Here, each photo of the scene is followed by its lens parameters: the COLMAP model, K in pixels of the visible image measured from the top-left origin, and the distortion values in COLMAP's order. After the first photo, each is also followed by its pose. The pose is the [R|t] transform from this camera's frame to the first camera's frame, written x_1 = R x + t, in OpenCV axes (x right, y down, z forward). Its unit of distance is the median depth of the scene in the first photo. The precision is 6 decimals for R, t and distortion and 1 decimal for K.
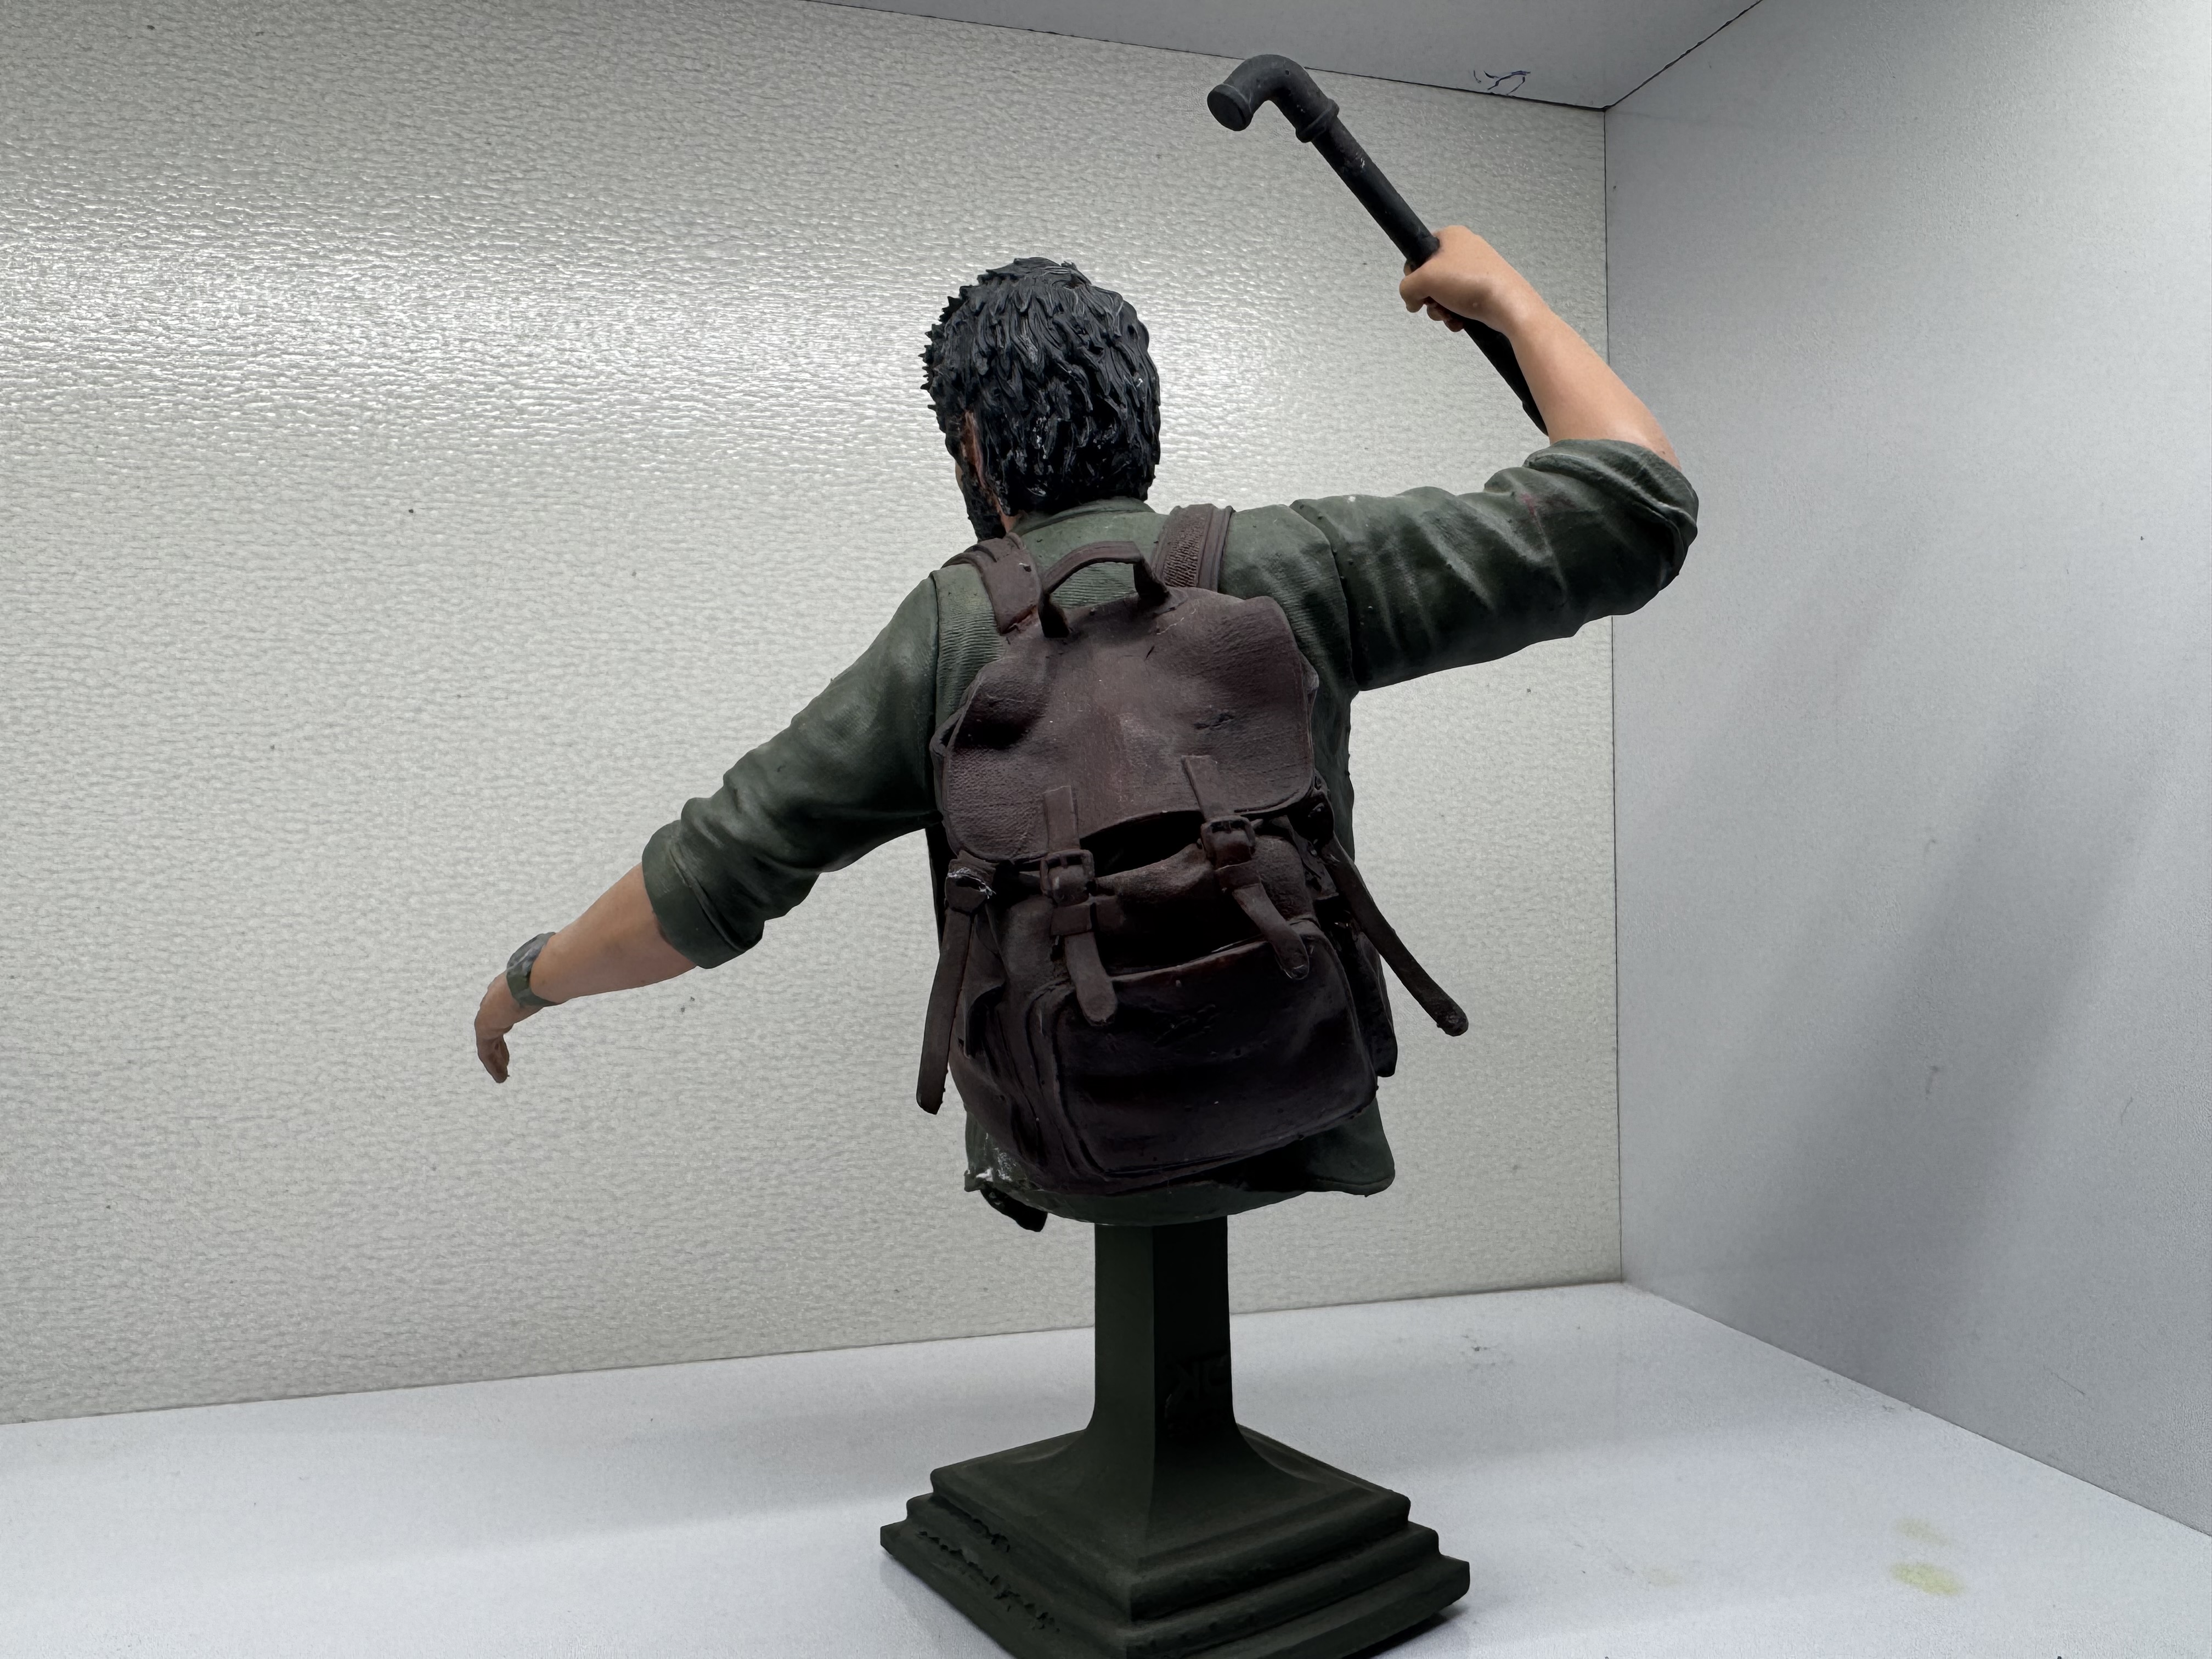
lens RADIAL K [[1601.1, 0, 1004.0], [0, 1601.1, 824.0], [0, 0, 1]] dist [-0.007443, 0.004223]
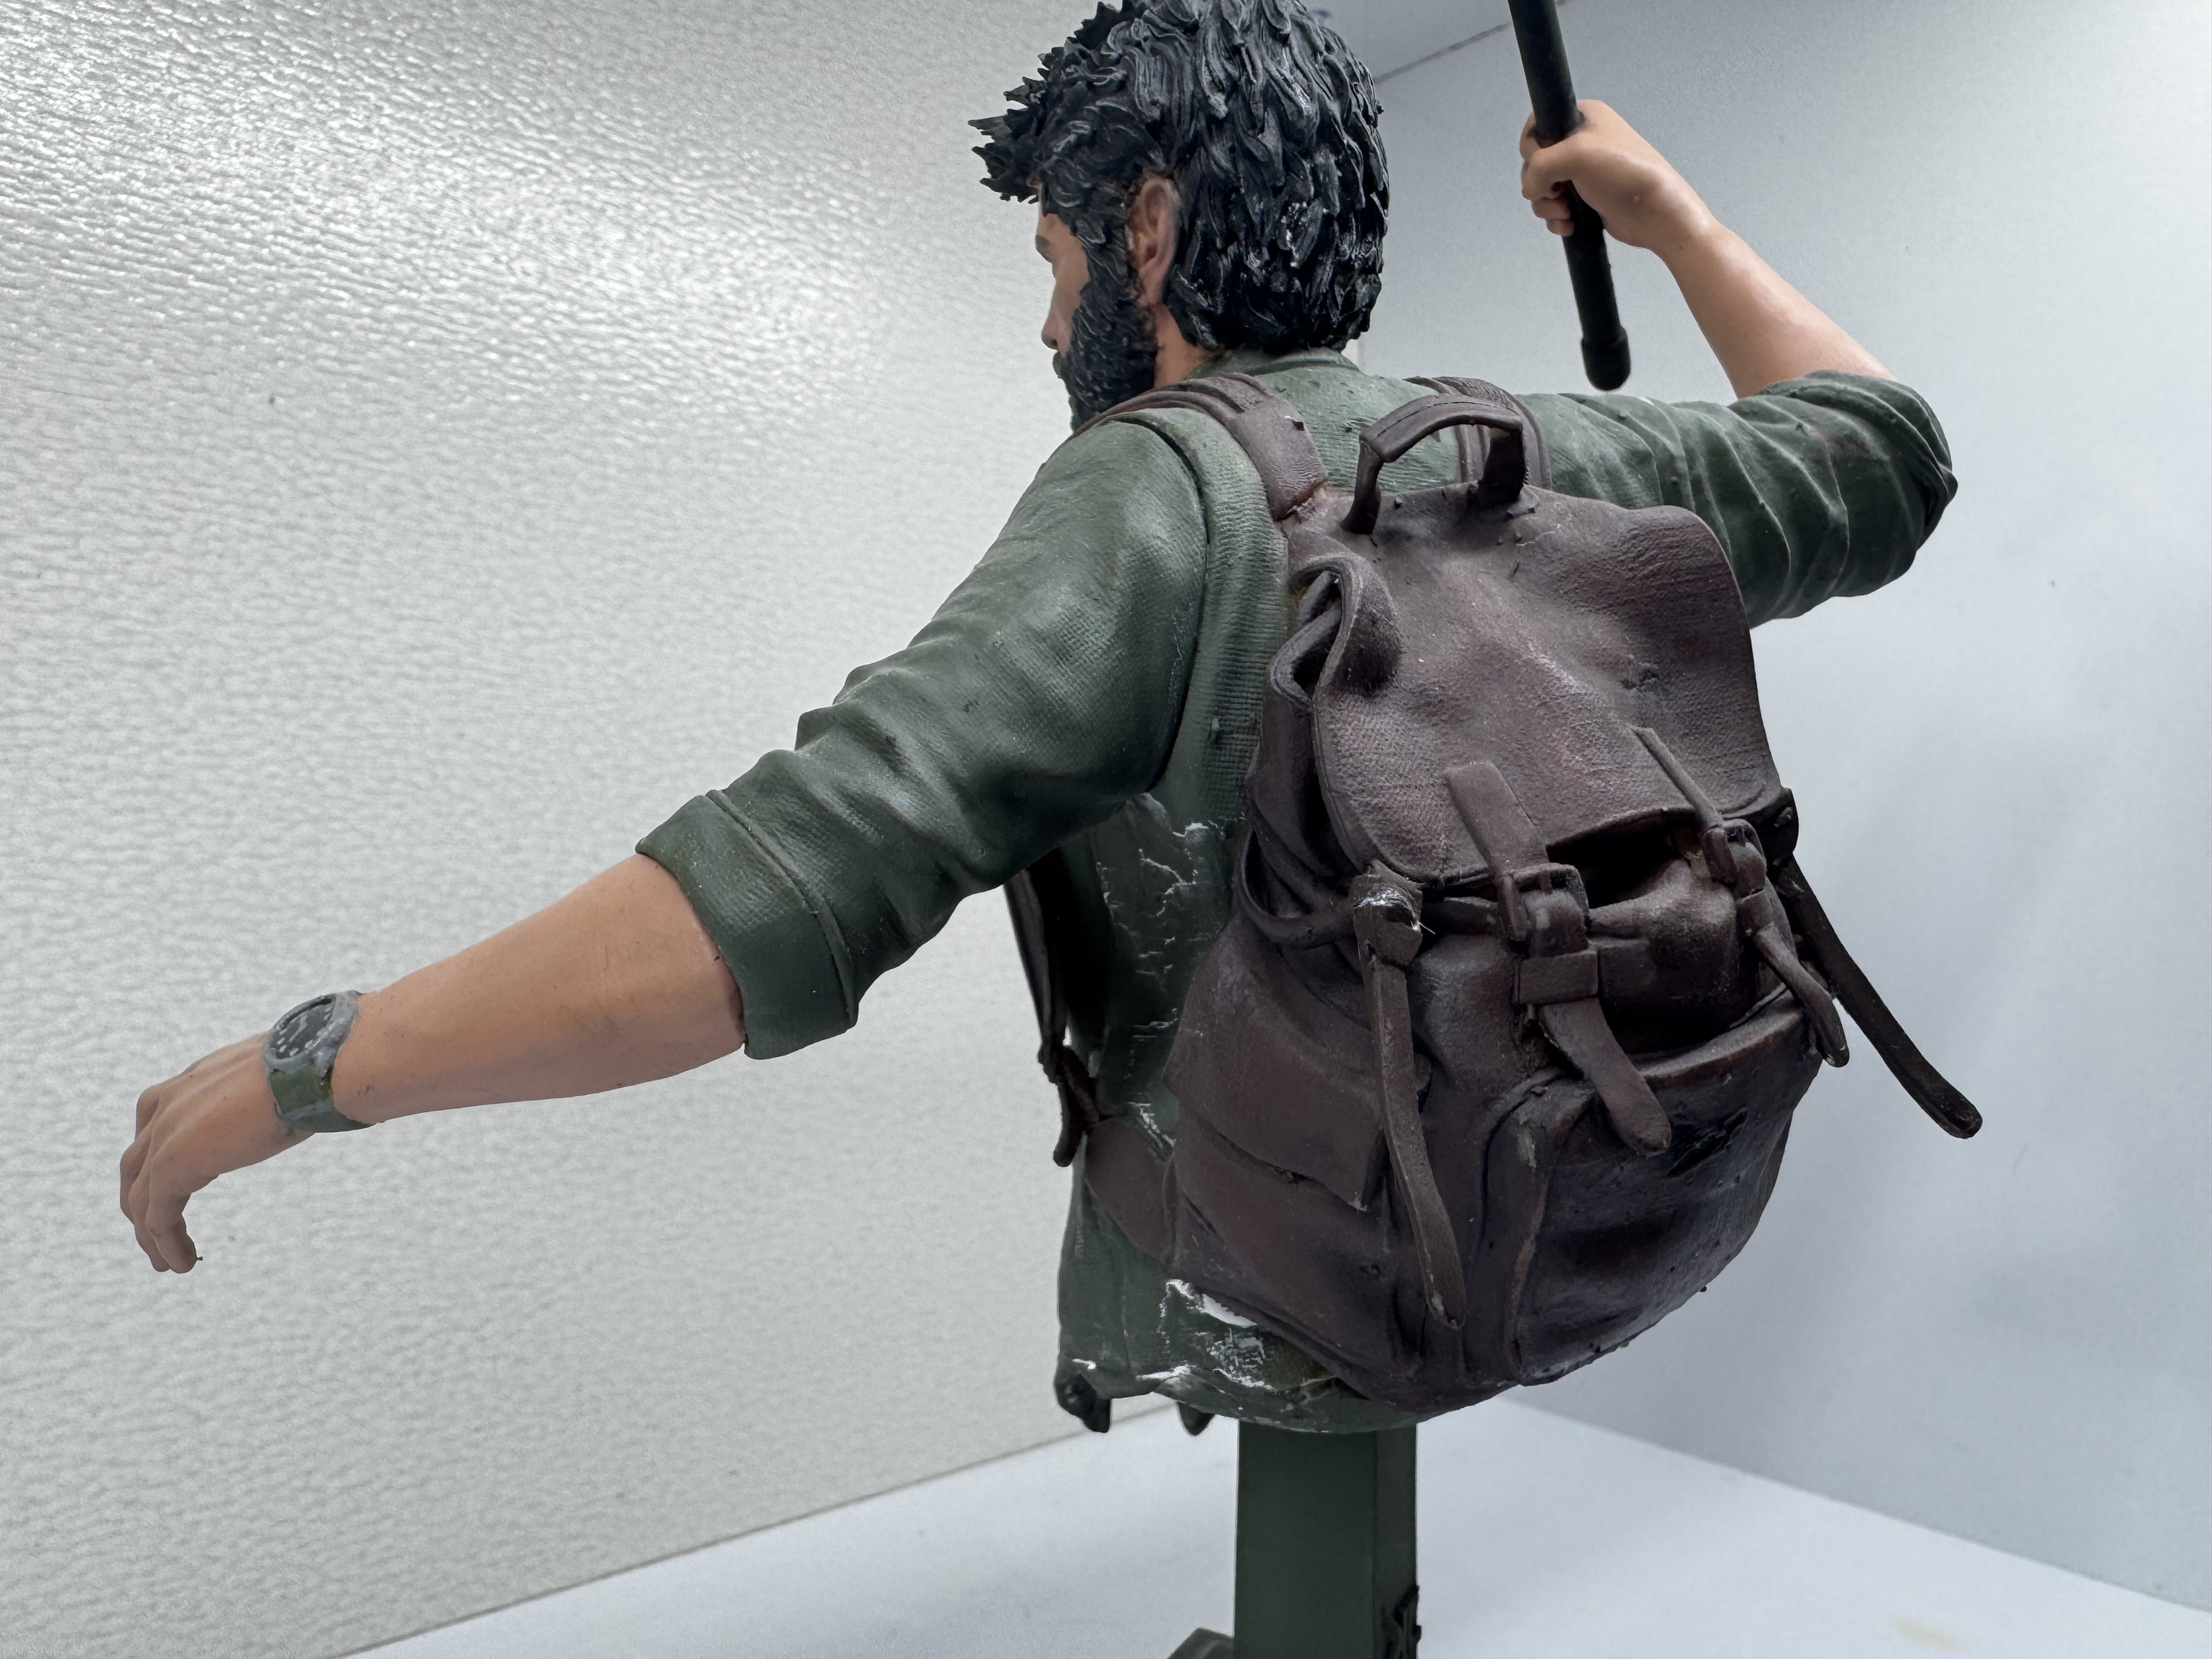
lens RADIAL K [[1605.7, 0, 1010.2], [0, 1605.7, 825.5], [0, 0, 1]] dist [-0.005819, 0.000623]
pose [[0.893183, 0.039241, 0.447979, -0.252535], [-0.032791, 0.999217, -0.022147, 0.013085], [-0.448497, 0.005092, 0.893770, 0.322997]]
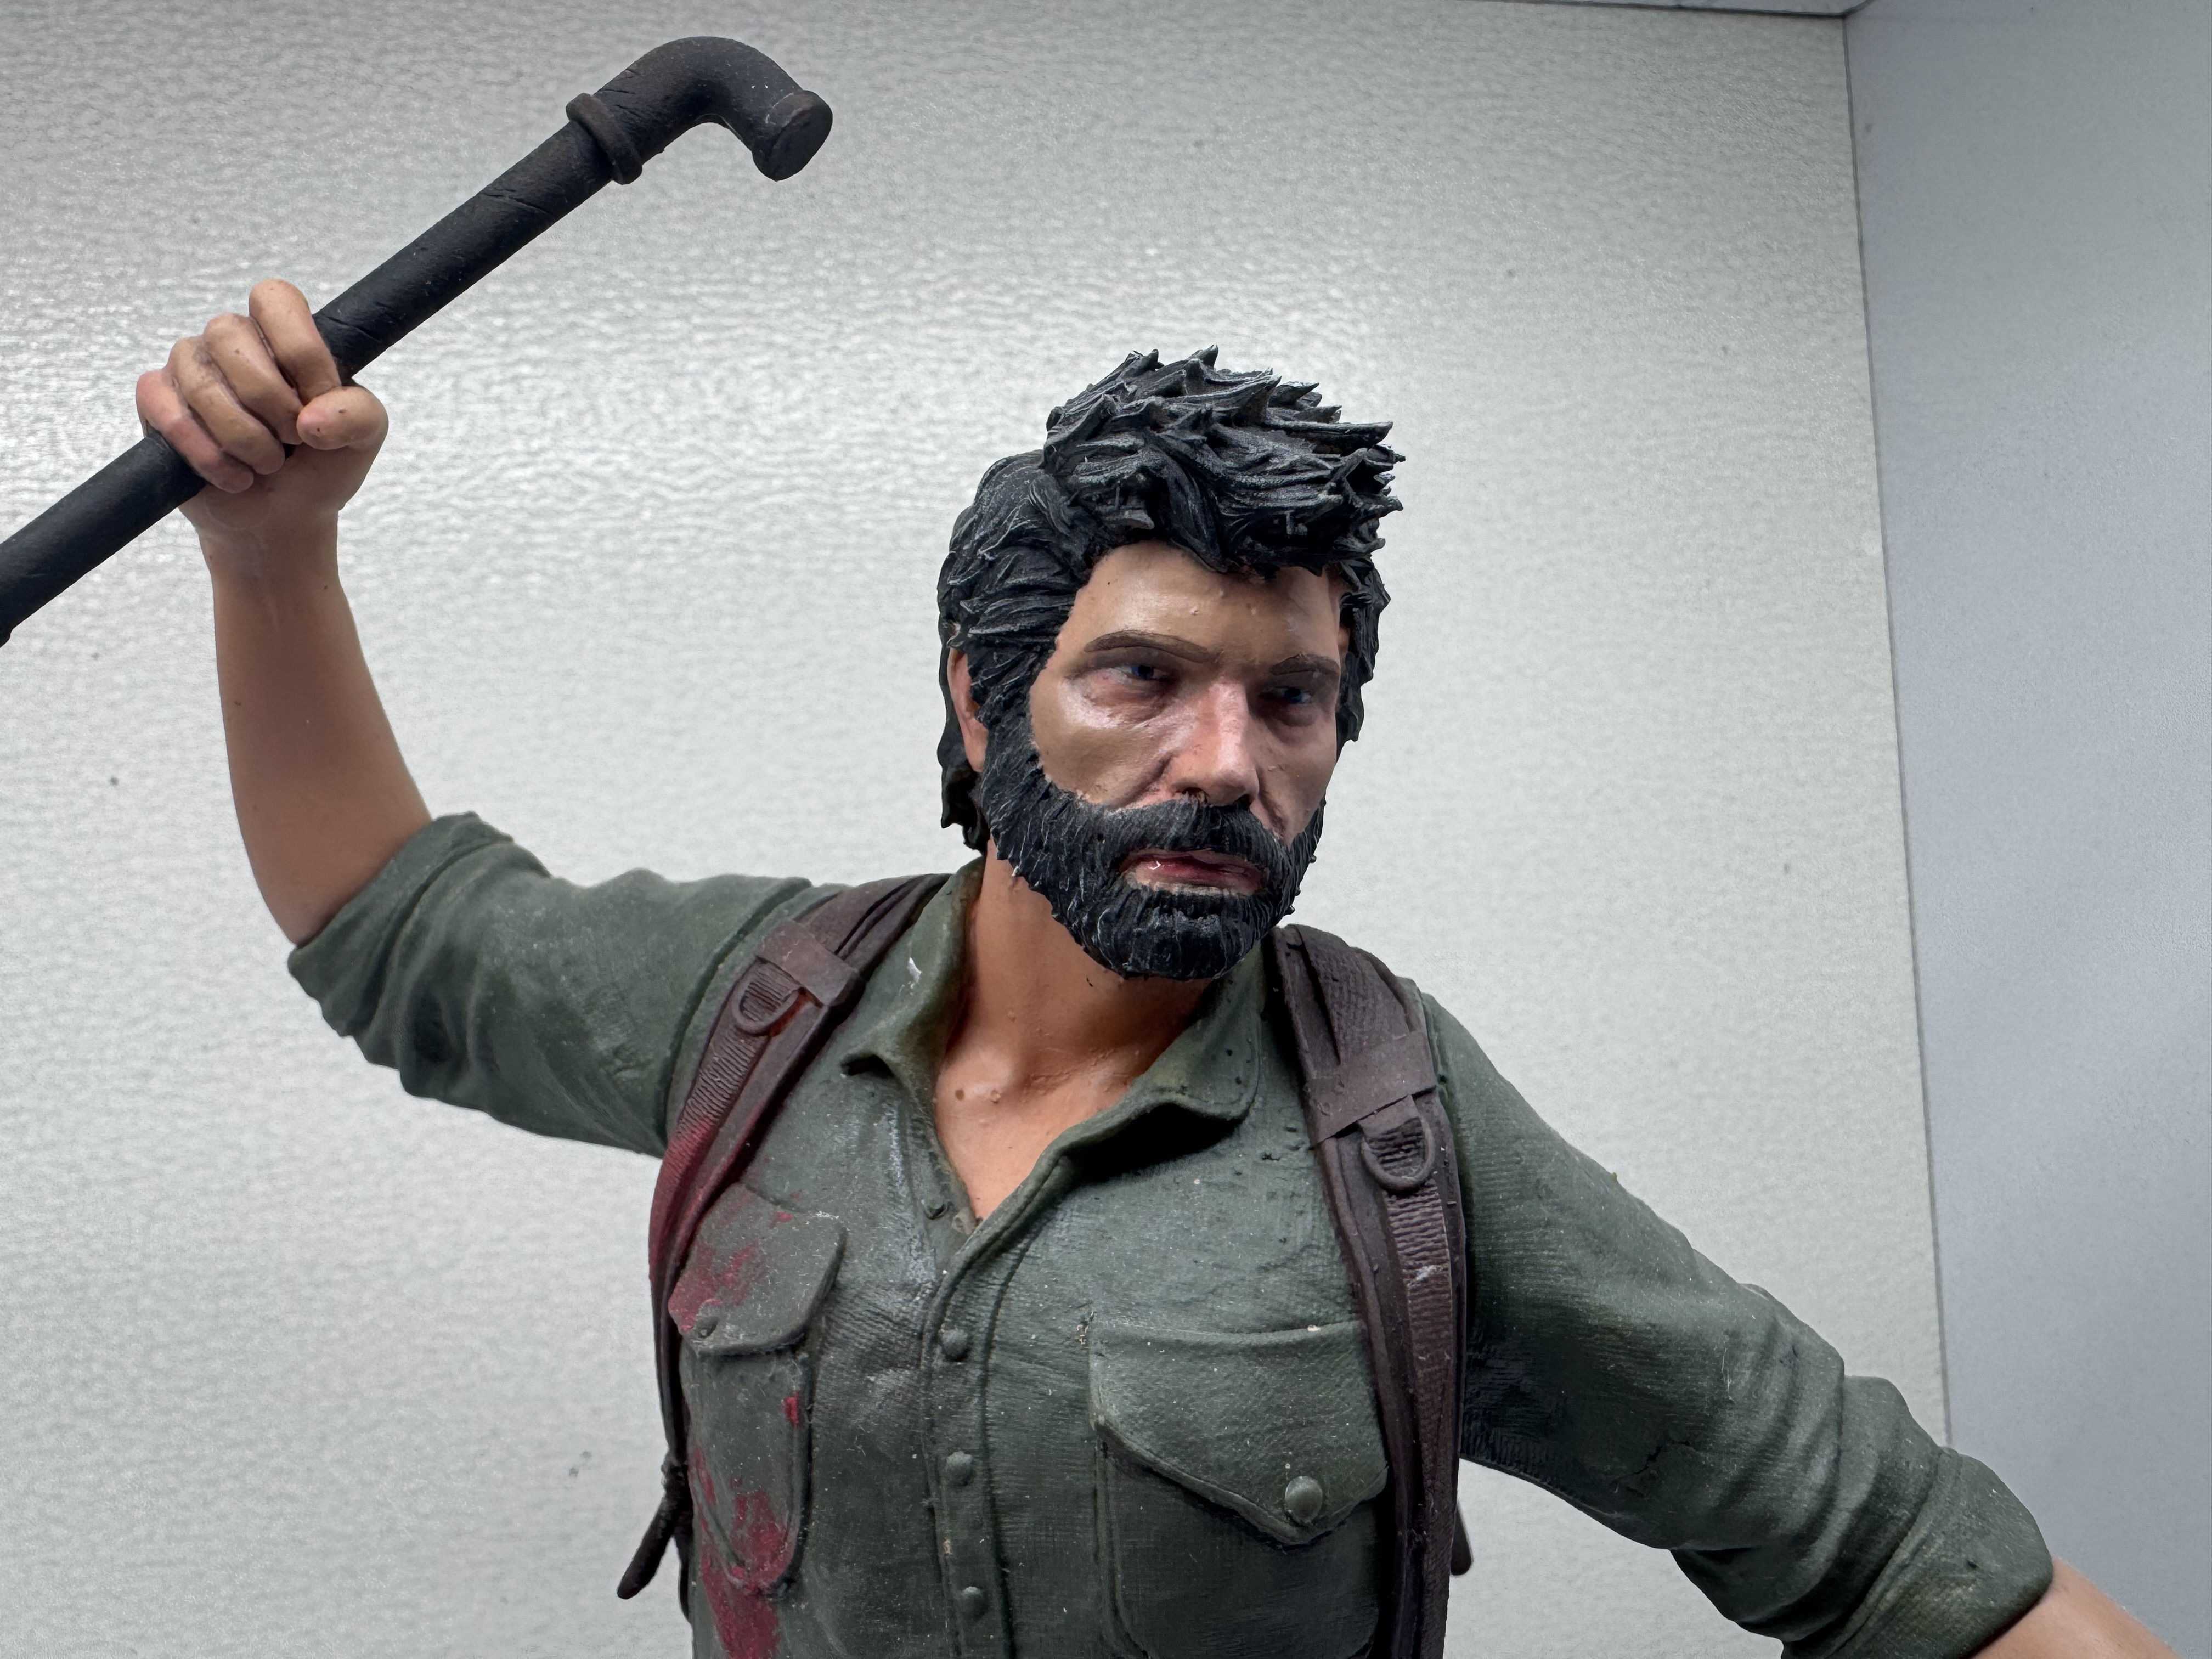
lens RADIAL K [[1605.7, 0, 995.4], [0, 1605.7, 822.4], [0, 0, 1]] dist [-0.005819, 0.000623]
pose [[0.995979, -0.064040, -0.062645, 0.038802], [0.064803, 0.997846, 0.010225, -0.158724], [0.061855, -0.014244, 0.997983, 0.344654]]
